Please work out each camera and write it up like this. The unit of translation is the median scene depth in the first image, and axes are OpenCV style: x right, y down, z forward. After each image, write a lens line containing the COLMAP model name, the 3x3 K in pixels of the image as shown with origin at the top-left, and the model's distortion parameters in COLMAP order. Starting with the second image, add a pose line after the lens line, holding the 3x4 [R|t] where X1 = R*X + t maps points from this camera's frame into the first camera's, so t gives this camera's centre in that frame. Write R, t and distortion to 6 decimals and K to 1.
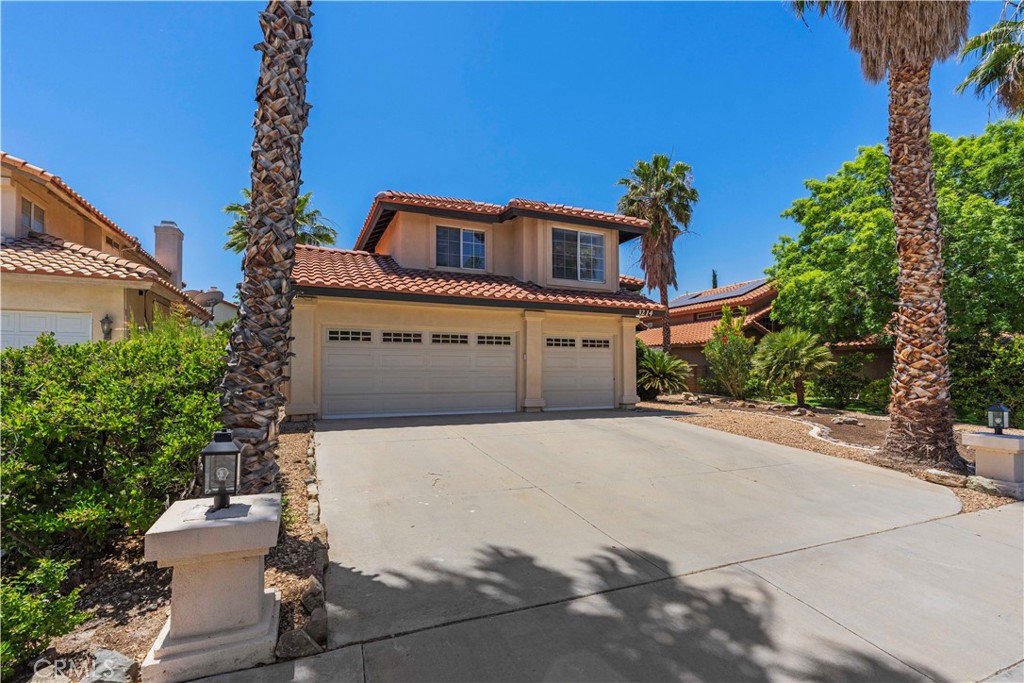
lens RADIAL K [[461.3, 0, 507.8], [0, 461.3, 340.3], [0, 0, 1]] dist [-0.000017, 0.000030]
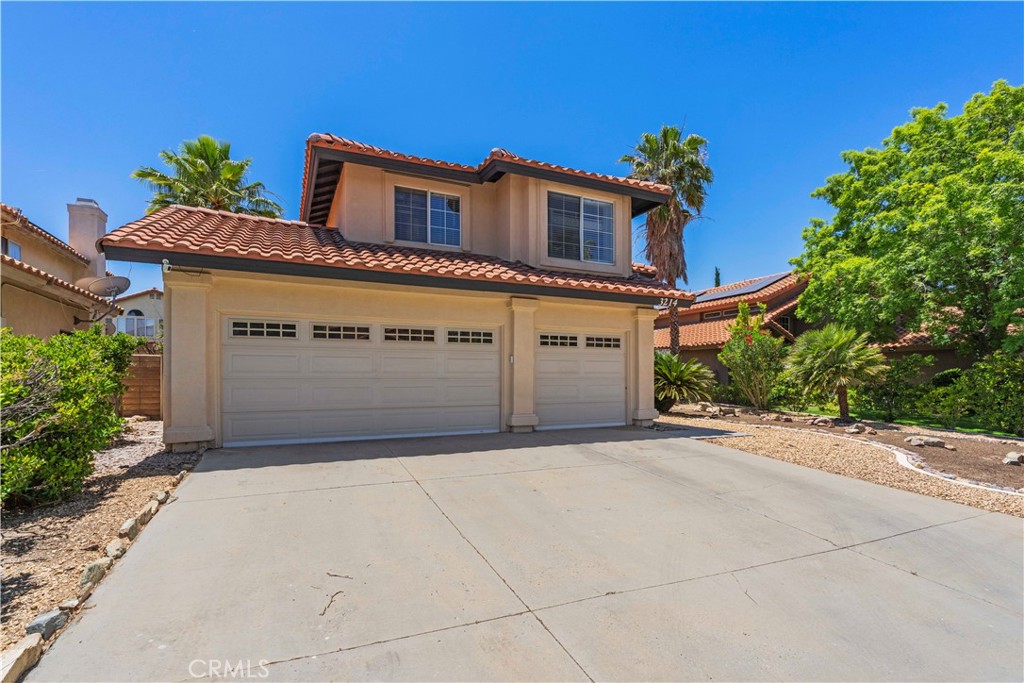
lens RADIAL K [[475.0, 0, 508.6], [0, 475.0, 374.1], [0, 0, 1]] dist [0.000142, 0.000006]
pose [[0.999658, -0.001684, 0.026102, 0.009585], [0.000068, 0.998090, 0.061780, 0.009734], [-0.026157, -0.061757, 0.997748, 0.182787]]
